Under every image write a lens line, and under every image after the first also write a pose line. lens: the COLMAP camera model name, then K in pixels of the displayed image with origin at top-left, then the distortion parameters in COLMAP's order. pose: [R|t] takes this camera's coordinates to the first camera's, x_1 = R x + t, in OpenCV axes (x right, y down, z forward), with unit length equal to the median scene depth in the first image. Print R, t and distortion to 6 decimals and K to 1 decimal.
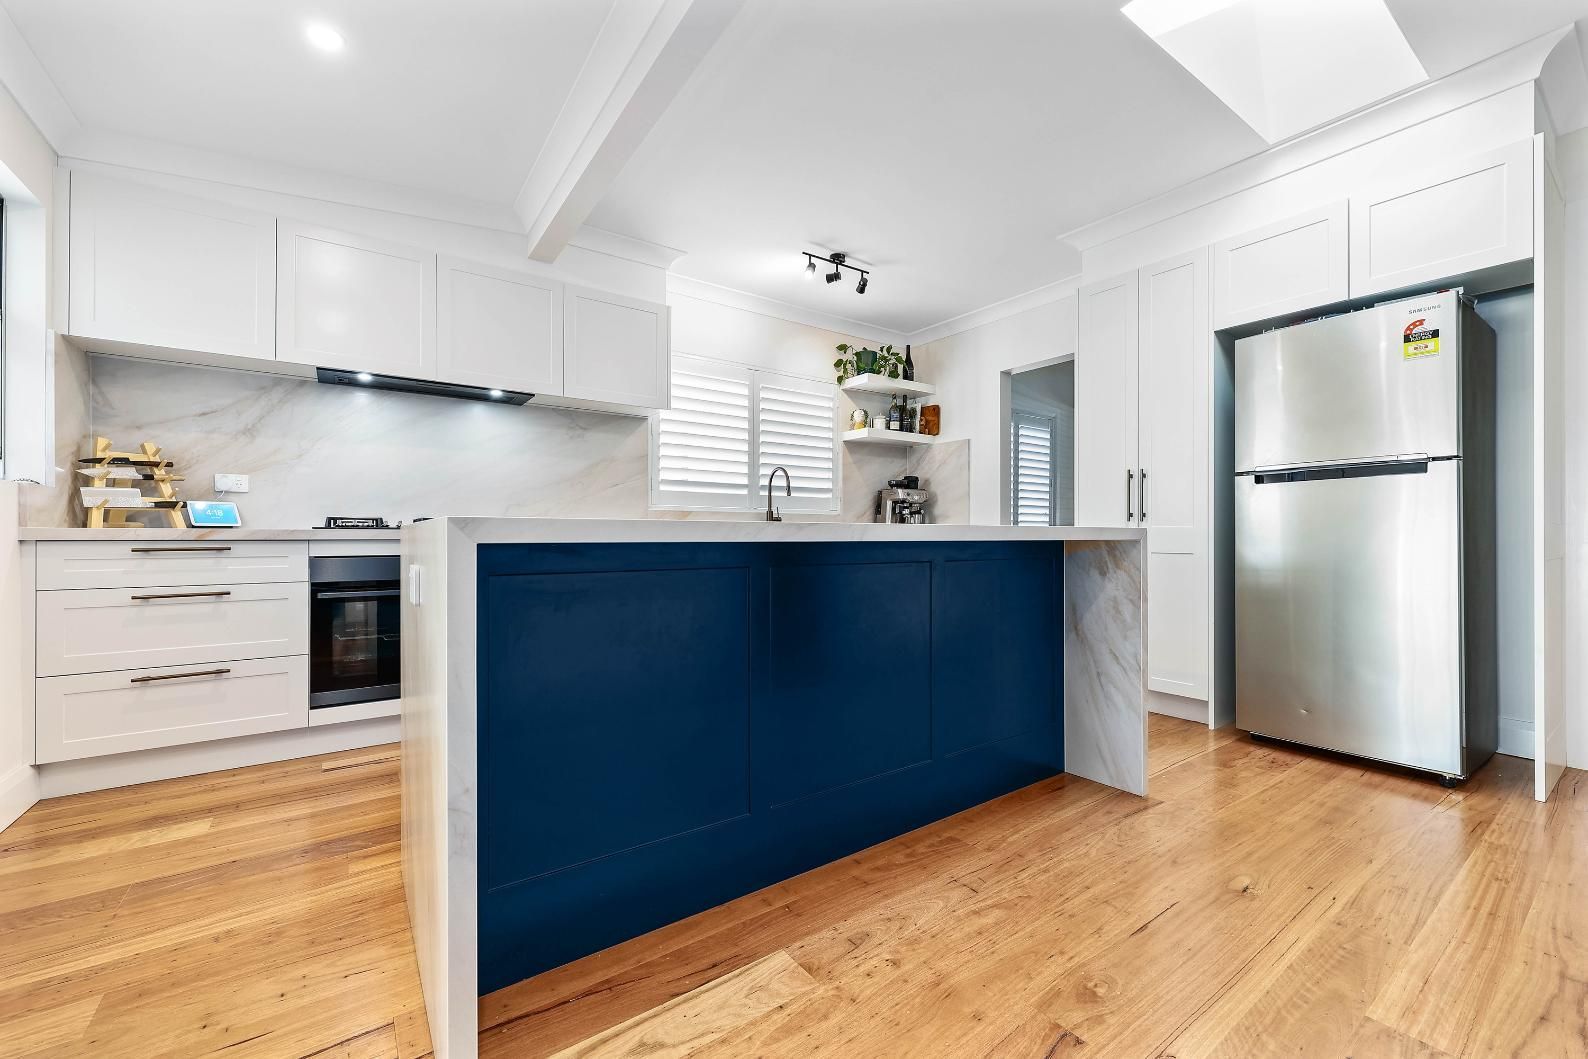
lens RADIAL K [[644.1, 0, 798.9], [0, 644.1, 535.9], [0, 0, 1]] dist [0.001702, -0.000800]
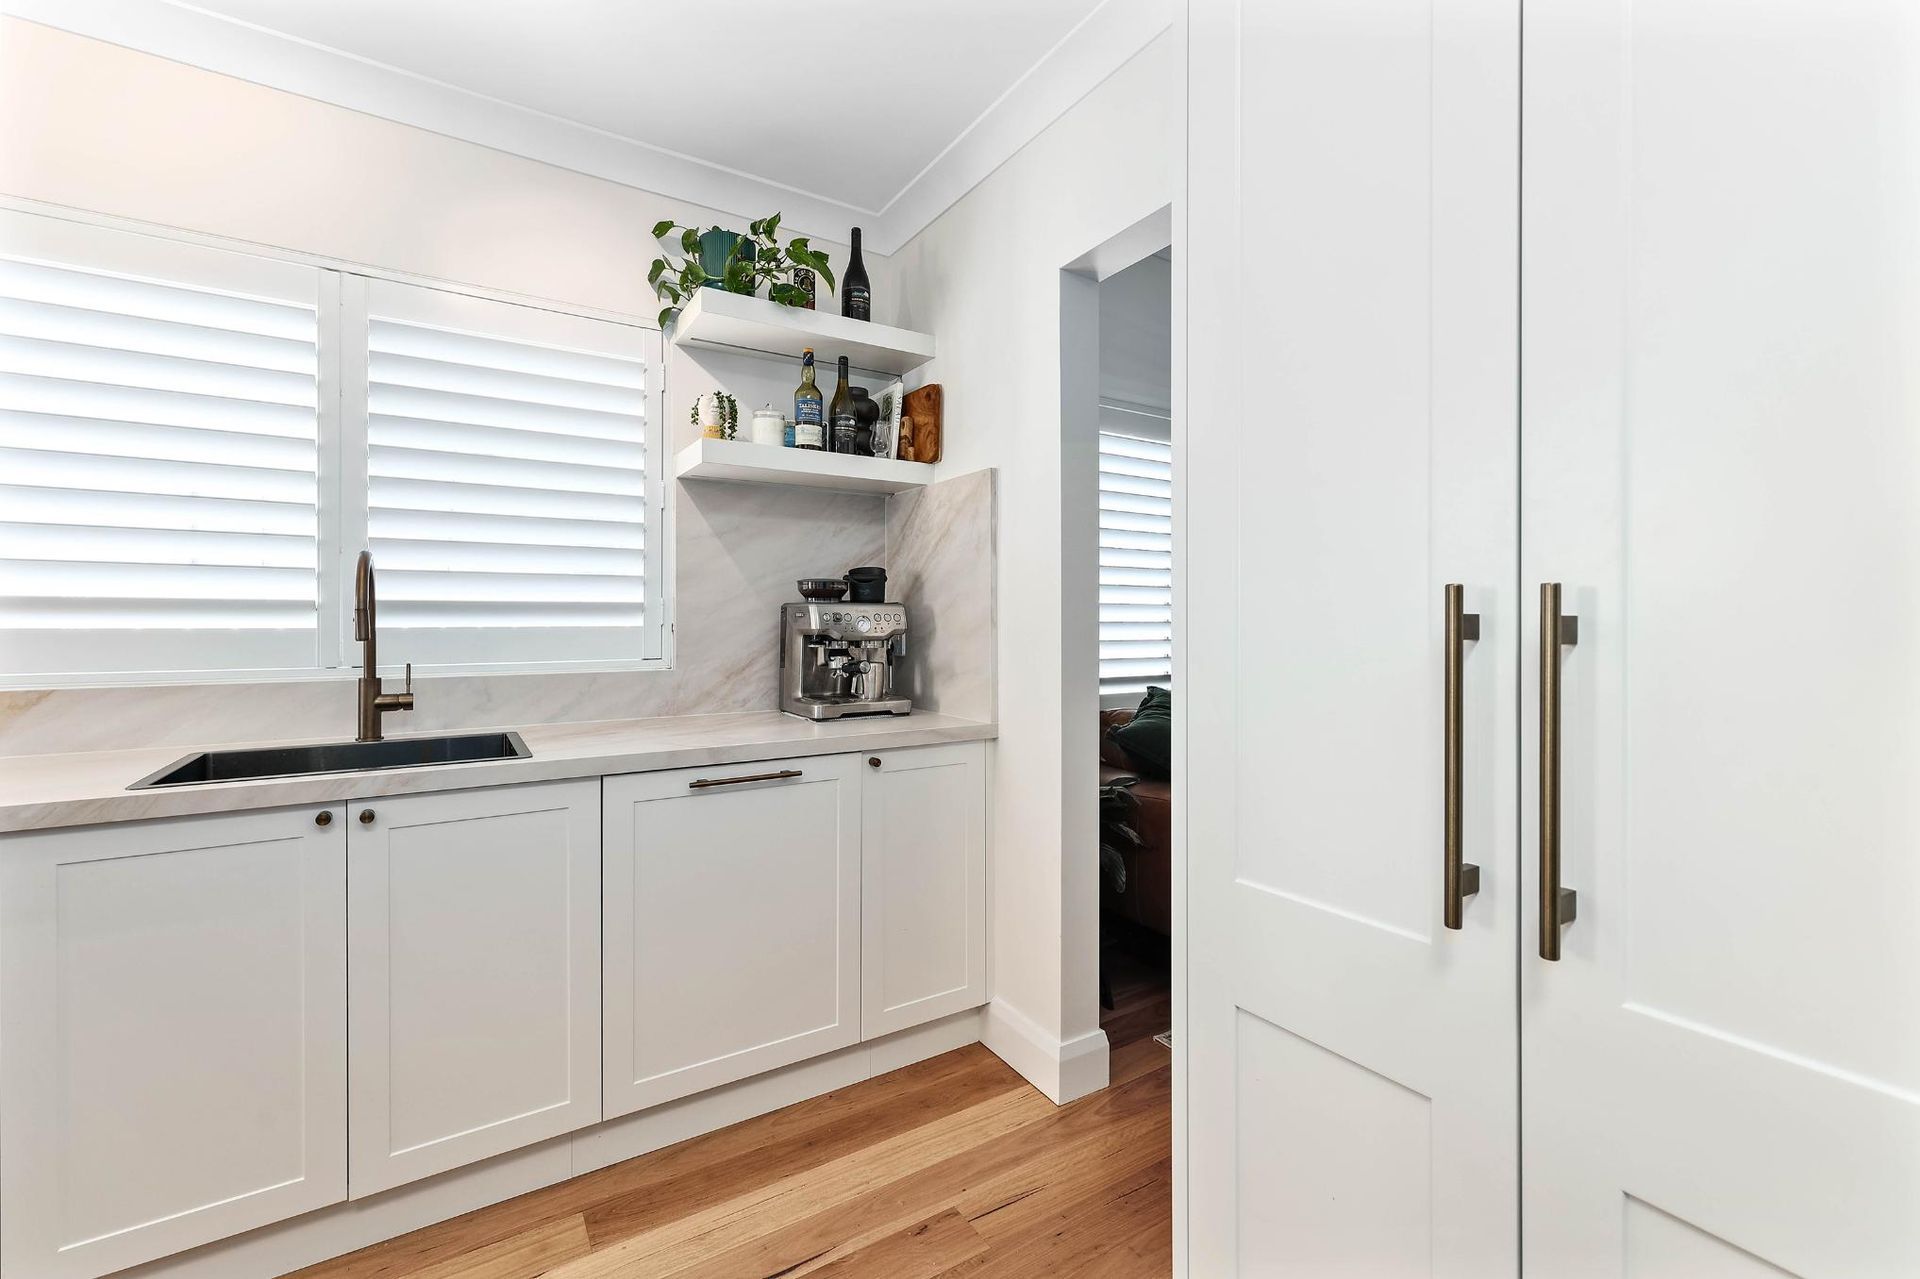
lens RADIAL K [[817.7, 0, 968.2], [0, 817.7, 620.8], [0, 0, 1]] dist [0.000163, 0.000124]
pose [[0.998838, -0.001541, -0.048175, 0.387601], [0.001500, 0.999998, -0.000895, -0.090431], [0.048176, 0.000821, 0.998839, 0.764429]]
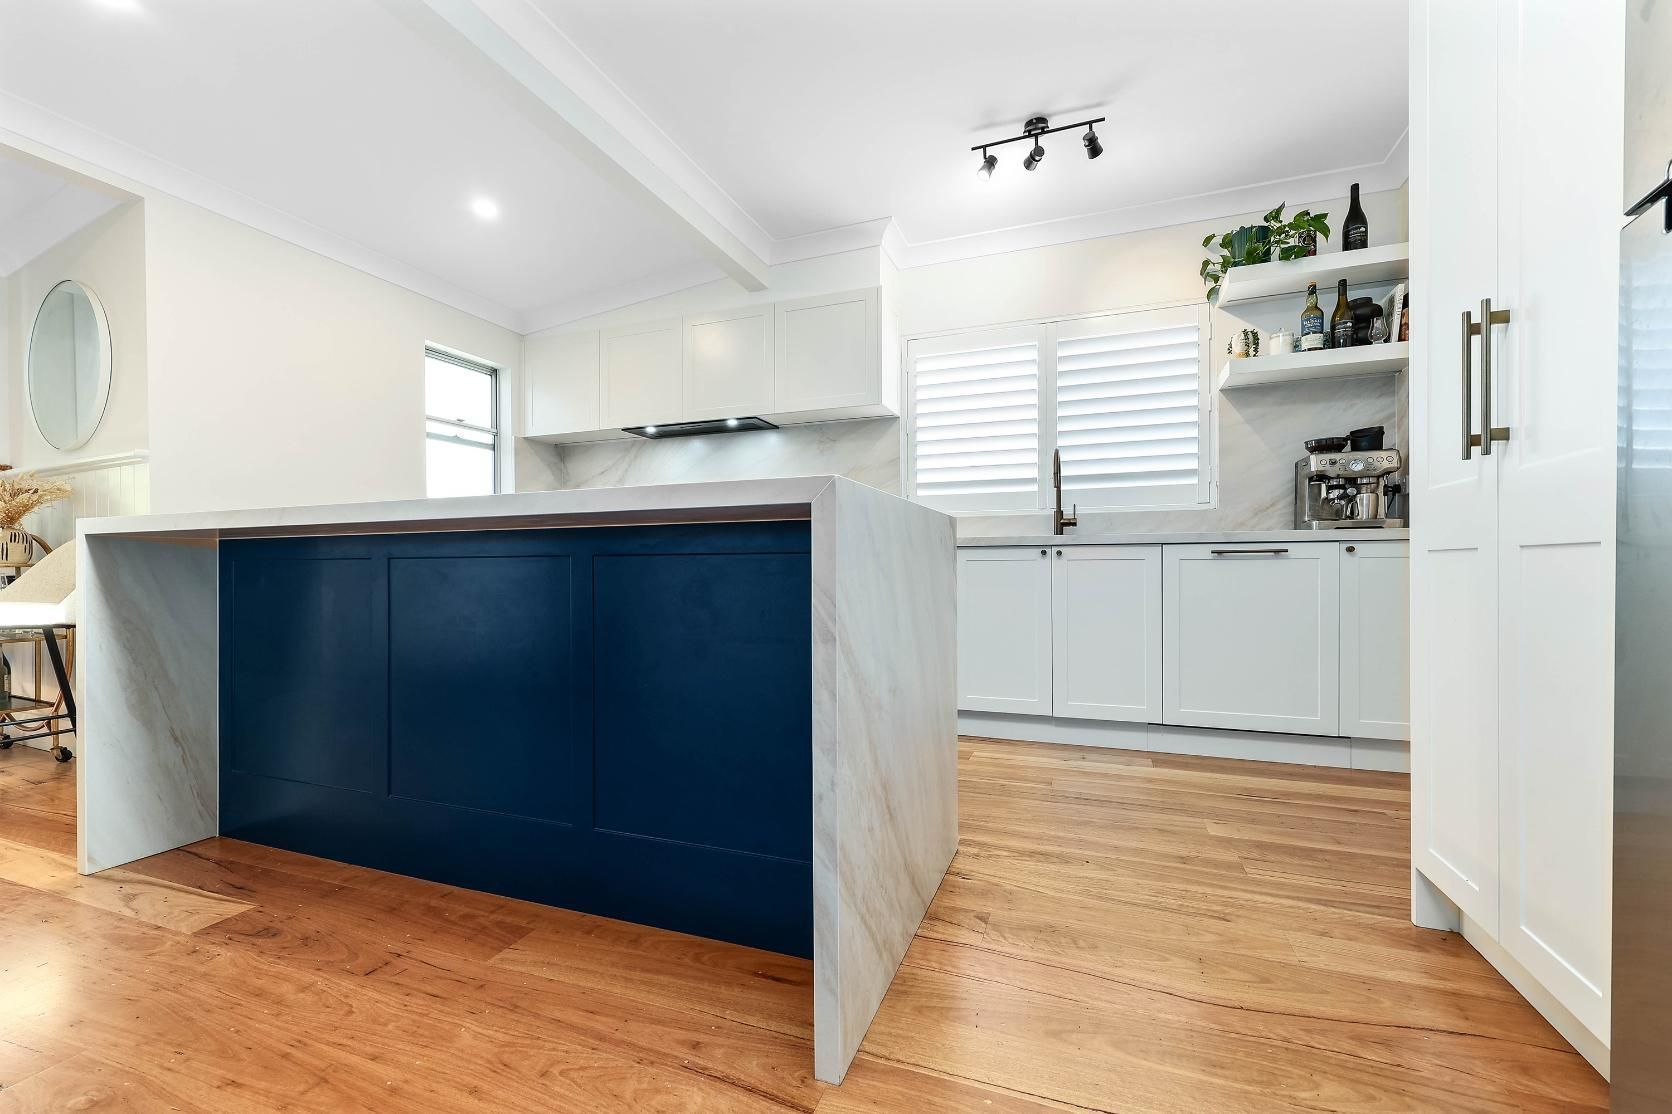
lens RADIAL K [[678.2, 0, 838.6], [0, 678.2, 569.6], [0, 0, 1]] dist [0.001702, -0.000800]
pose [[0.552779, -0.001025, -0.833327, 0.600743], [0.005038, 0.999985, 0.002112, 0.032498], [0.833312, -0.005366, 0.552776, 0.485632]]
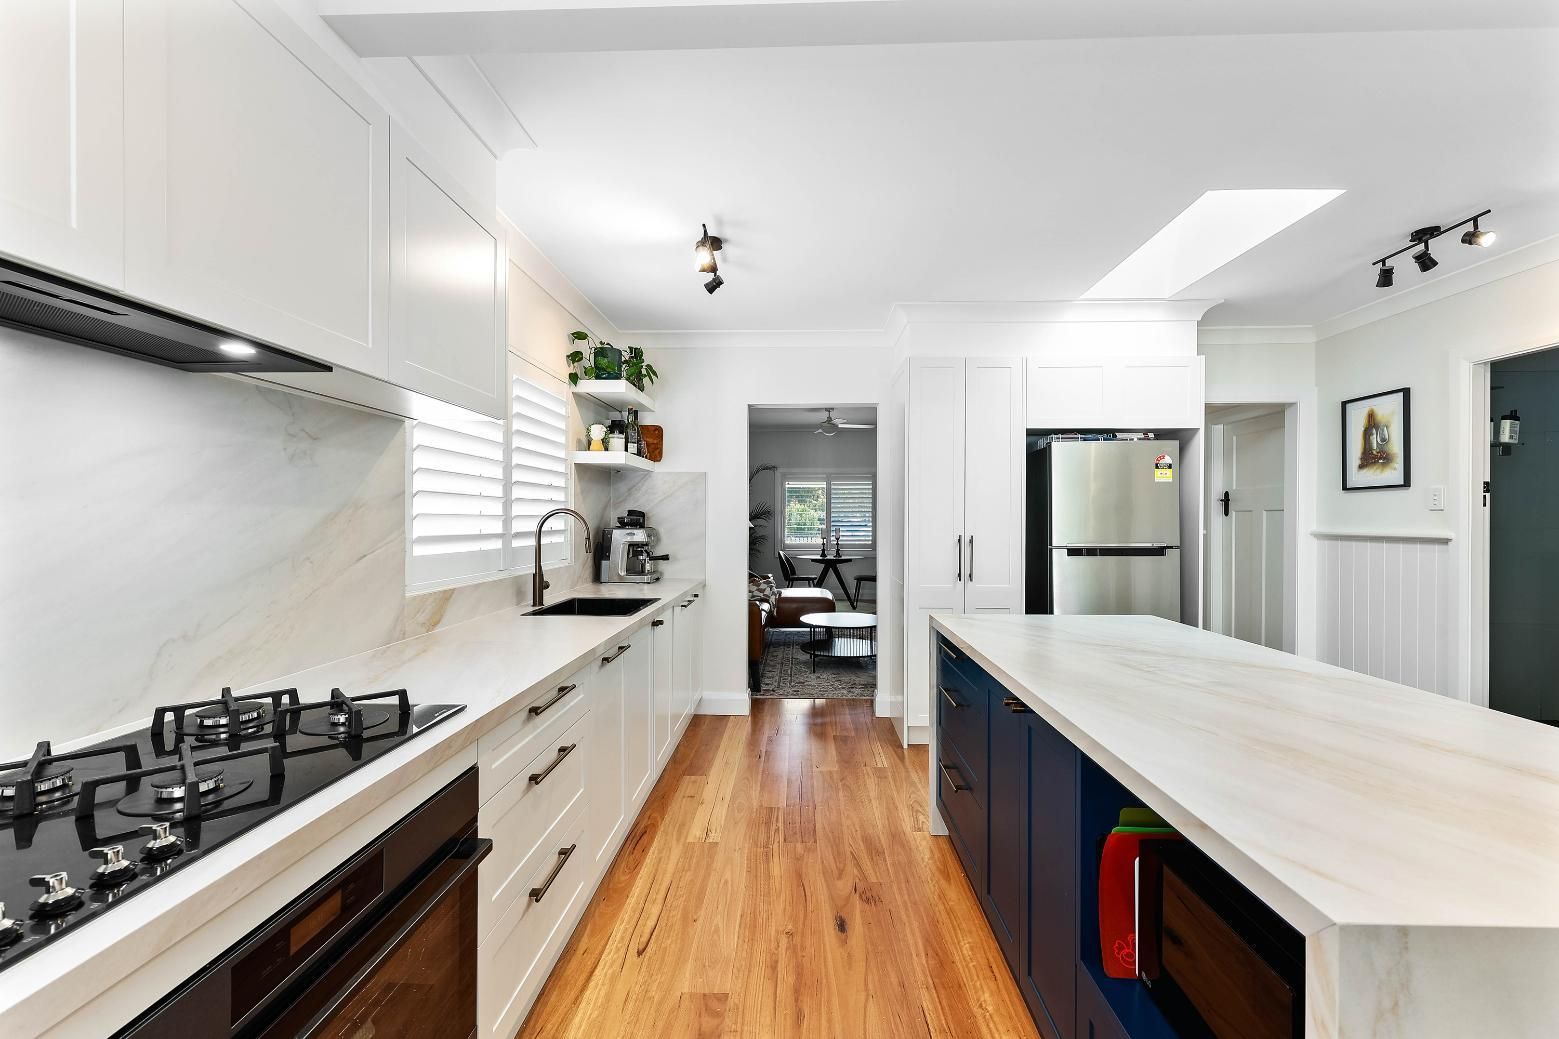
lens RADIAL K [[664.0, 0, 781.9], [0, 664.0, 524.4], [0, 0, 1]] dist [0.000163, 0.000124]
pose [[0.607971, -0.006119, 0.793936, -0.564647], [-0.002636, 0.999949, 0.009726, -0.126016], [-0.793955, -0.008006, 0.607924, 0.521209]]
